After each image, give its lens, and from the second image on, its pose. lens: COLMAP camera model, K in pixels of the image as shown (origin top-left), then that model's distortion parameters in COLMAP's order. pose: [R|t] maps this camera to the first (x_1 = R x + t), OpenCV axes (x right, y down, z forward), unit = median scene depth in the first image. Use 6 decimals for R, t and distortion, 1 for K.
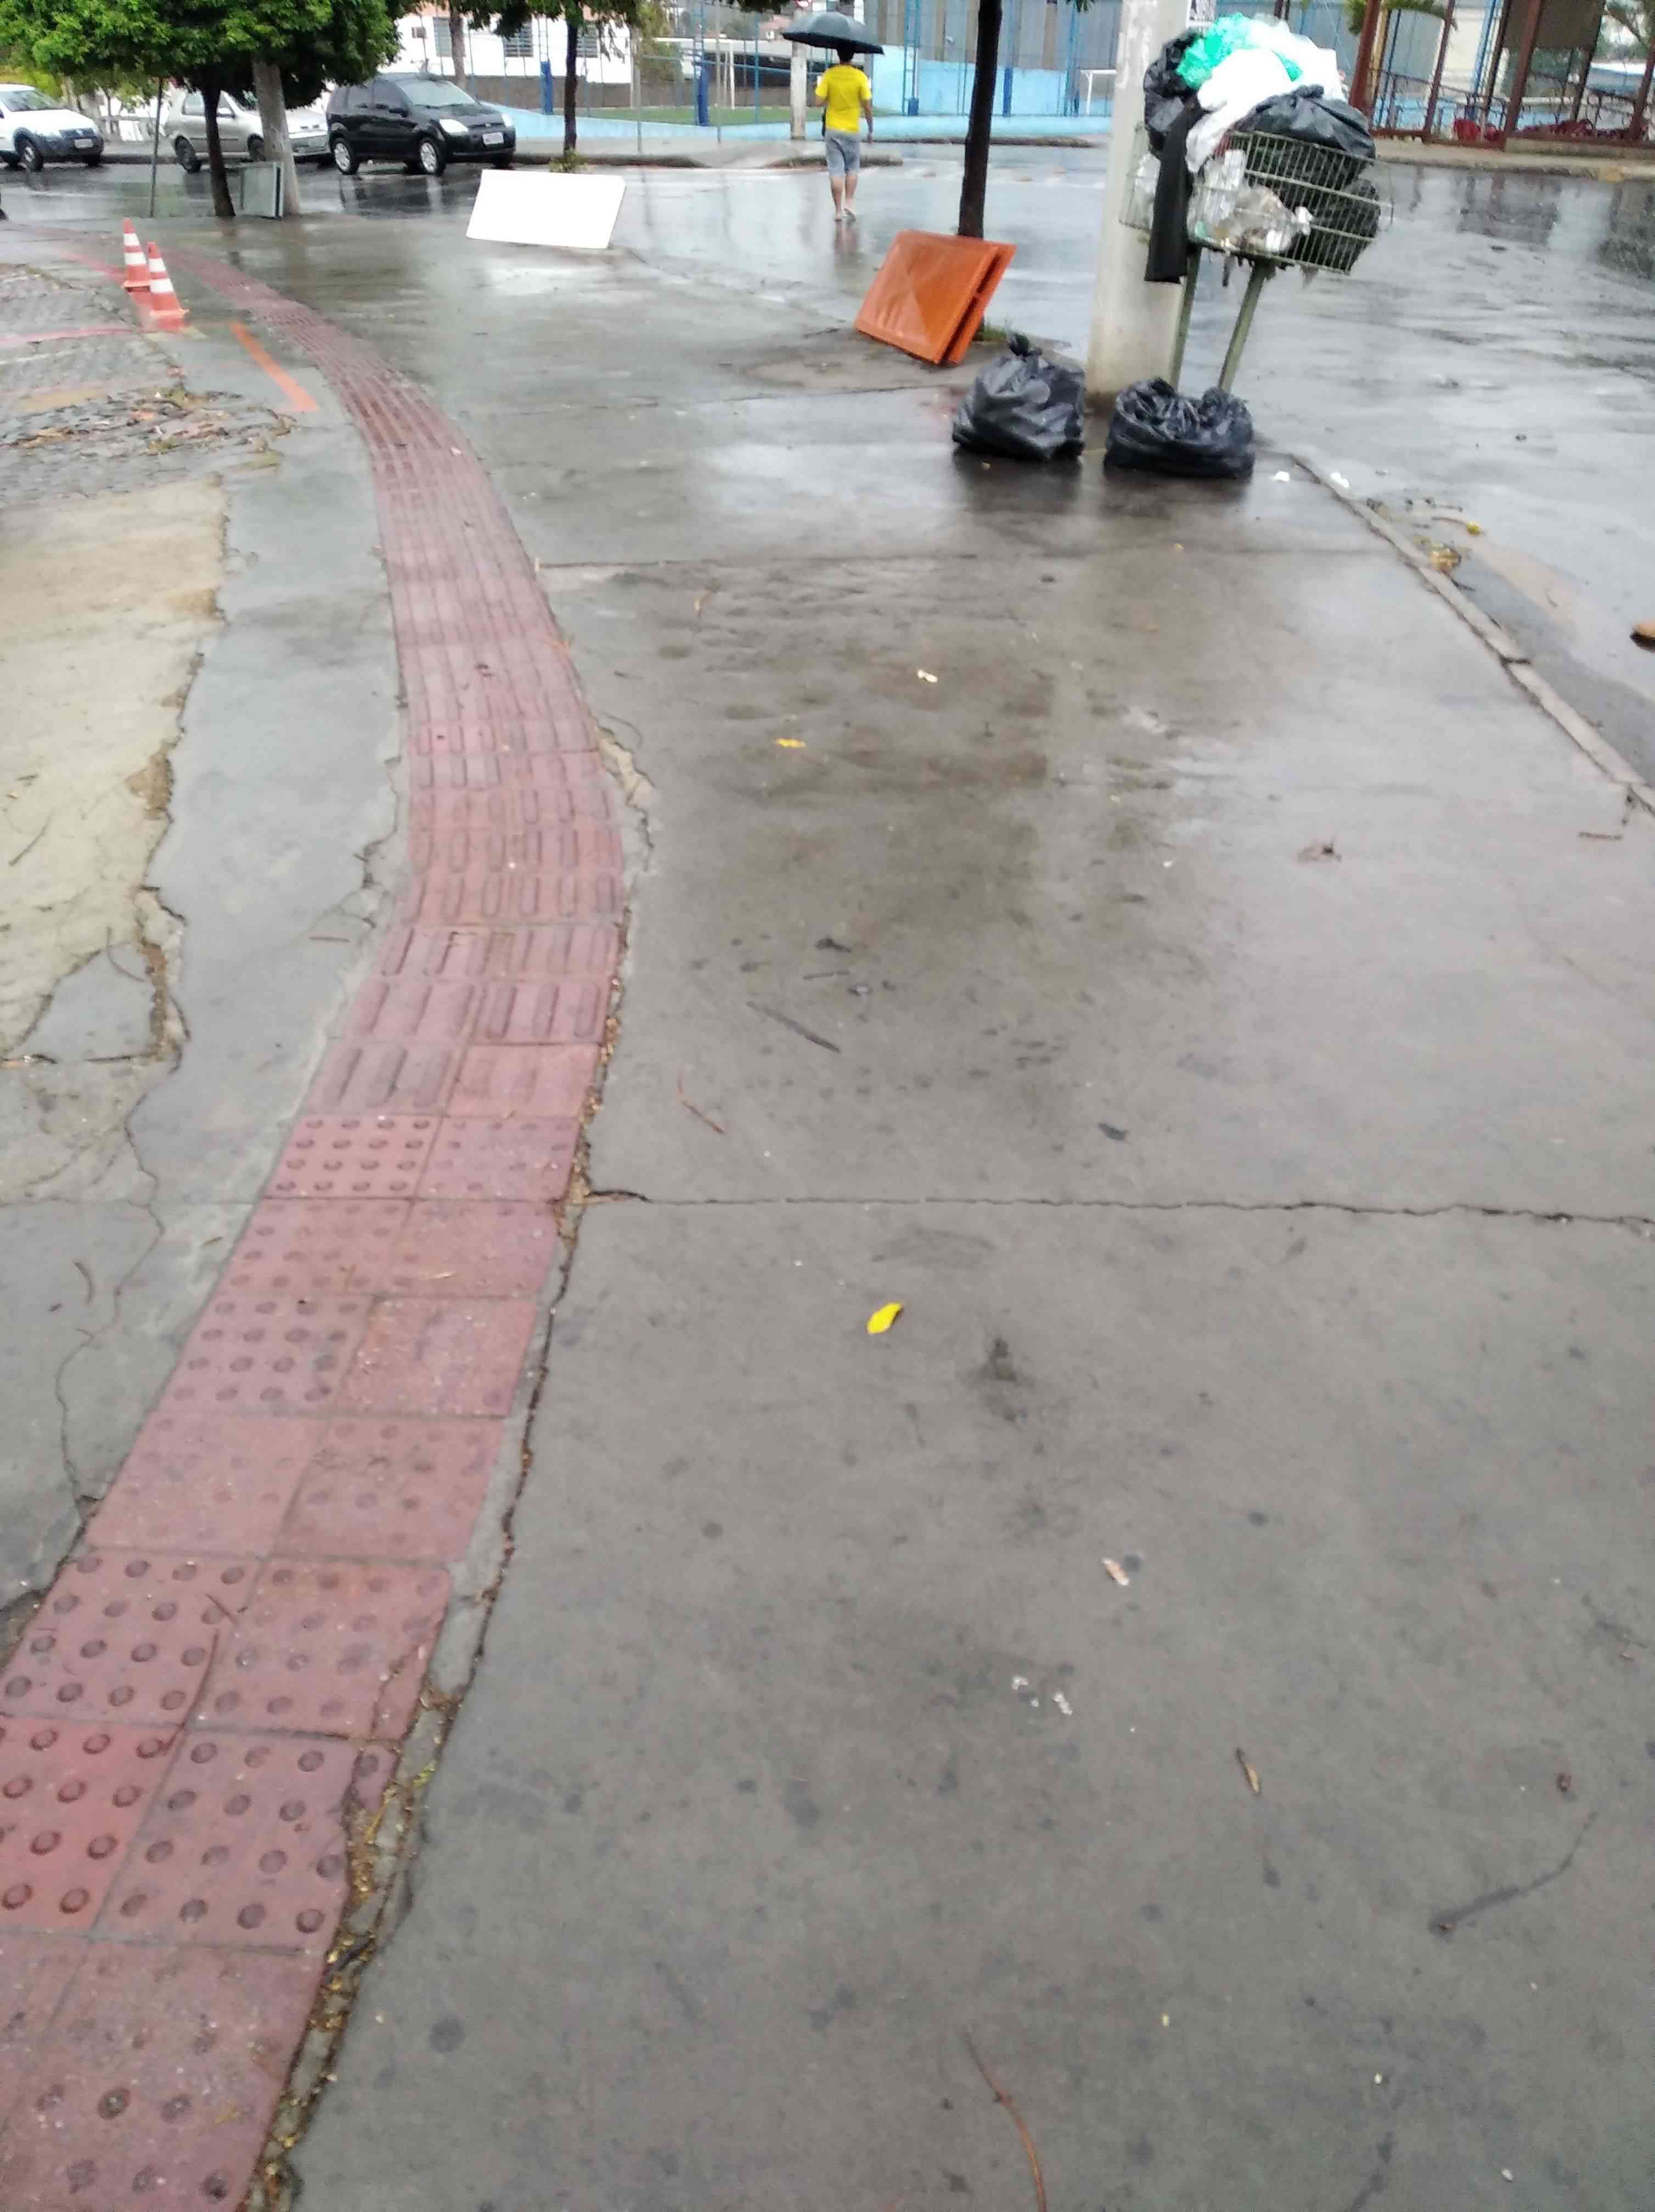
lens RADIAL K [[1516.7, 0, 827.5], [0, 1516.7, 1106.0], [0, 0, 1]] dist [0.003235, 0.014558]
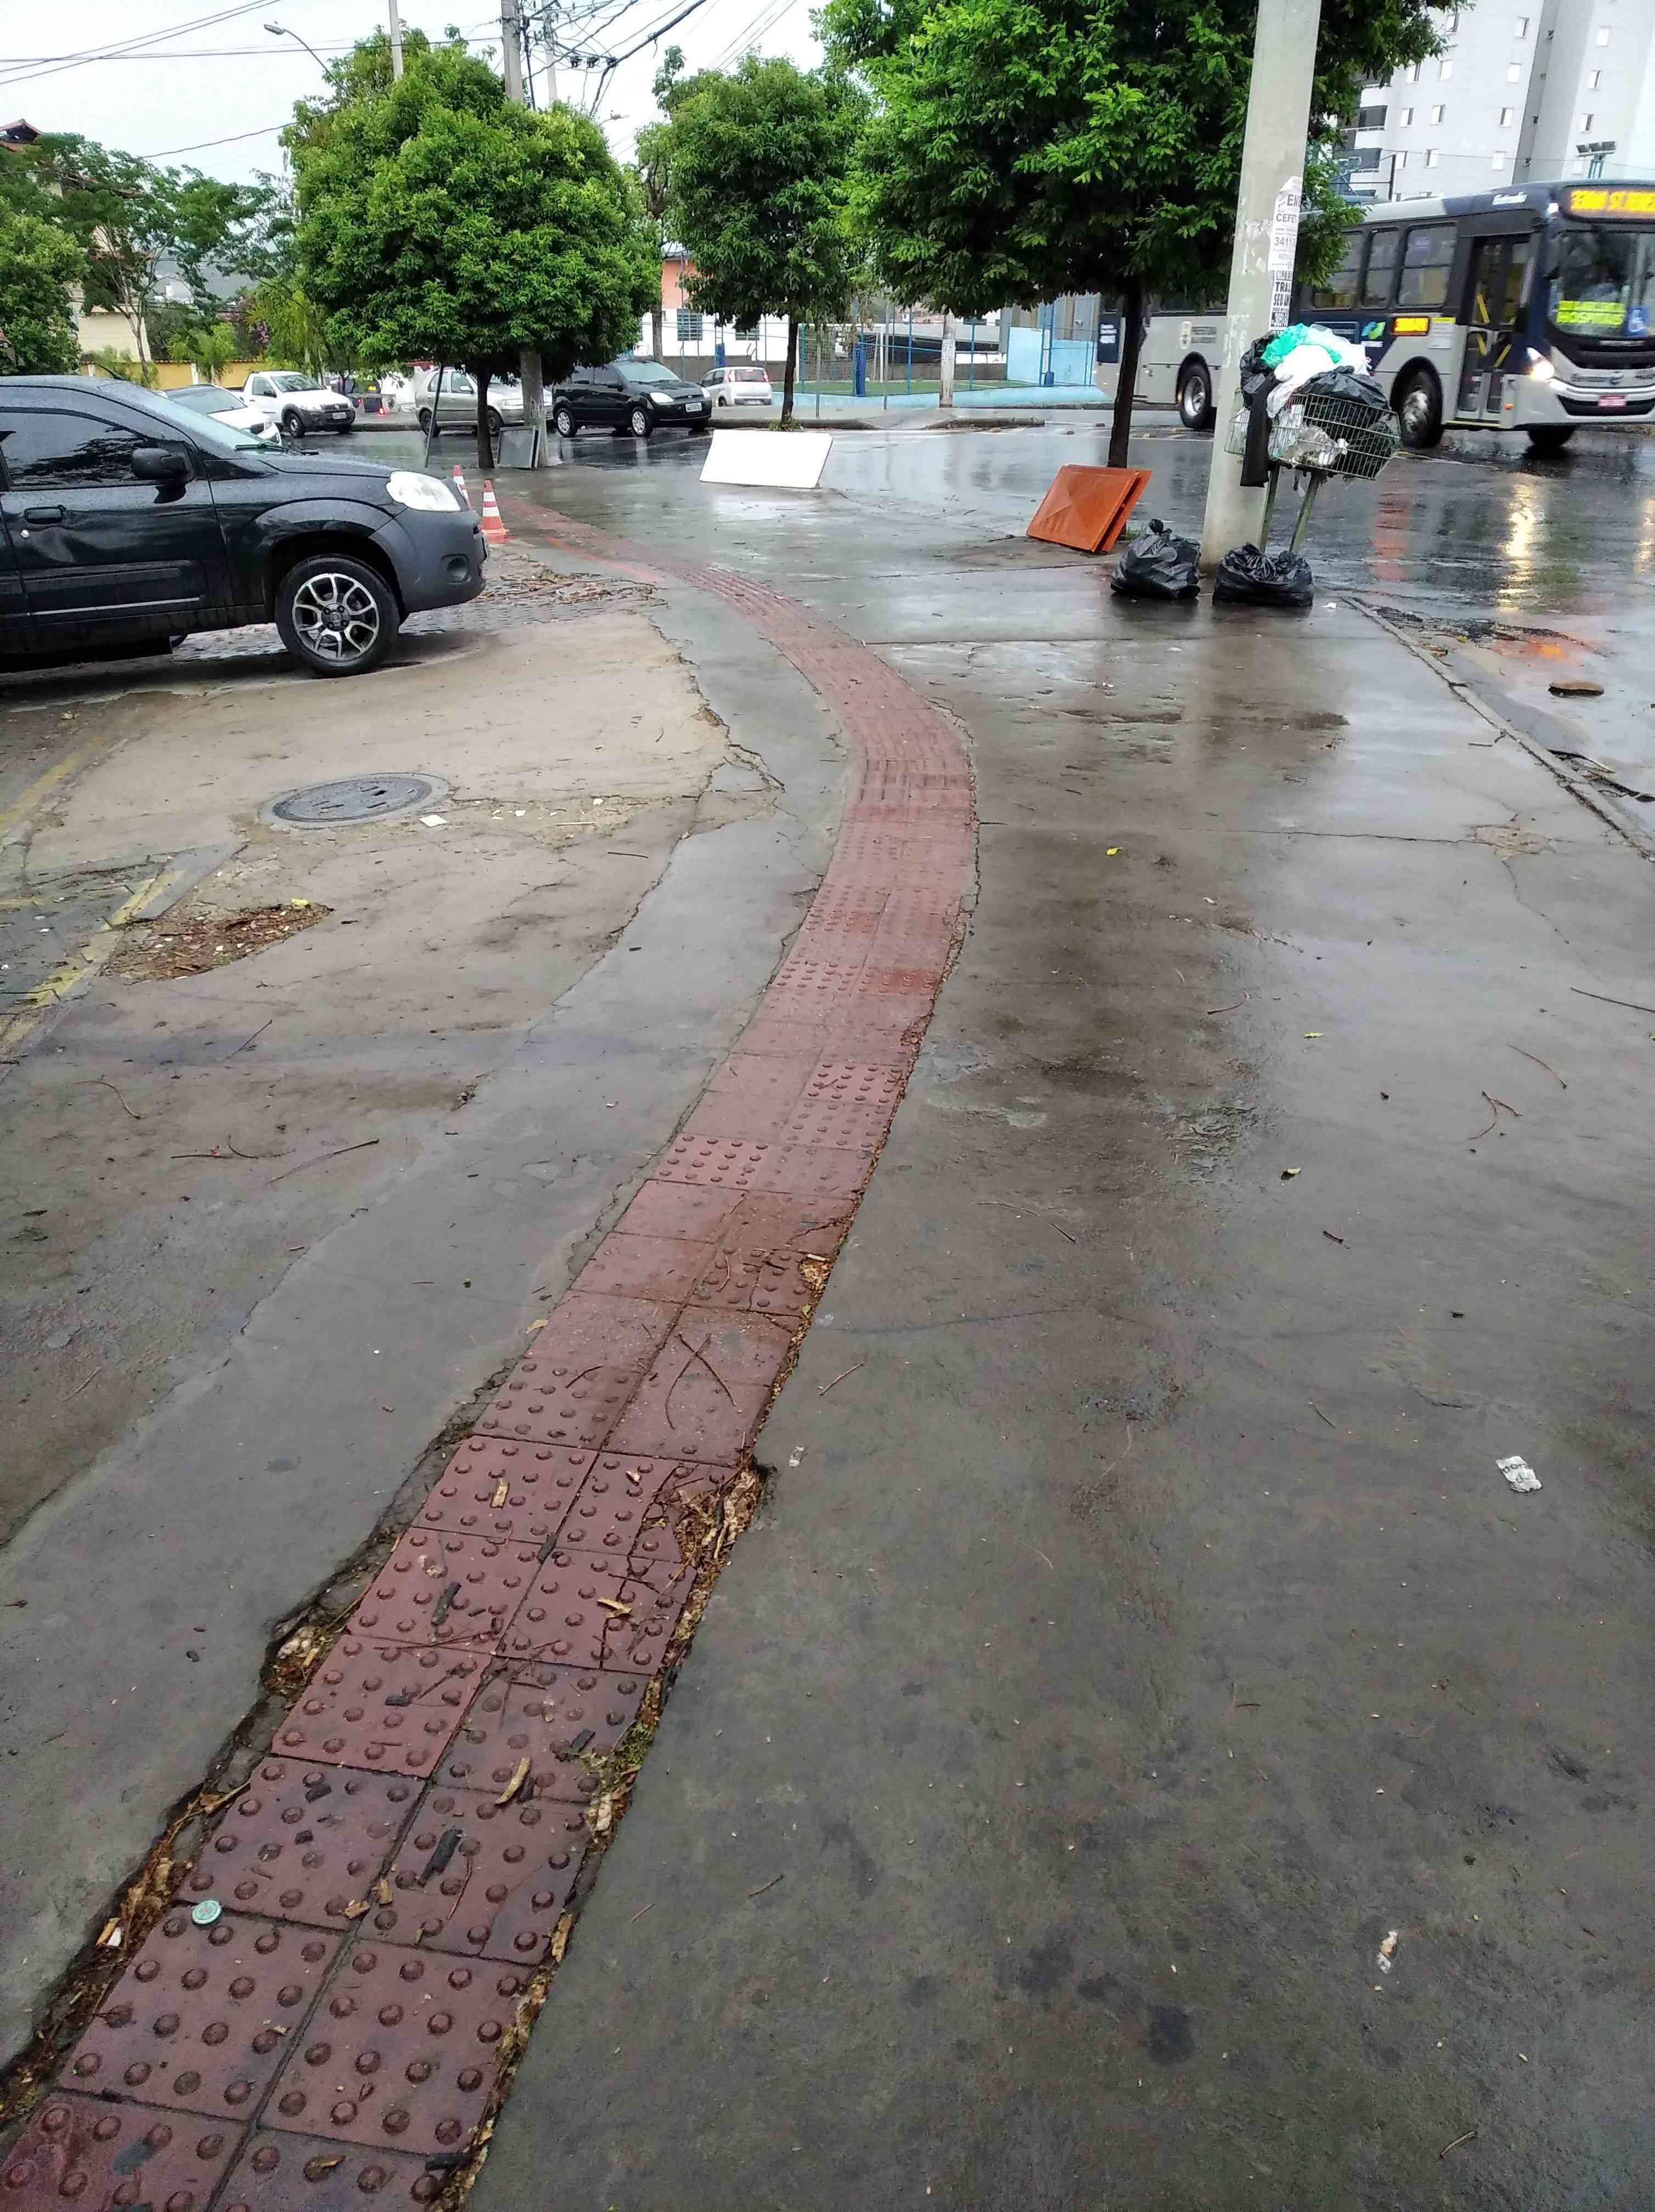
lens RADIAL K [[1442.4, 0, 868.9], [0, 1442.4, 1111.6], [0, 0, 1]] dist [0.060474, -0.078161]
pose [[0.998098, 0.021629, -0.057724, -0.061096], [-0.028124, 0.993062, -0.114184, 0.241518], [0.054853, 0.115590, 0.991781, -0.371040]]
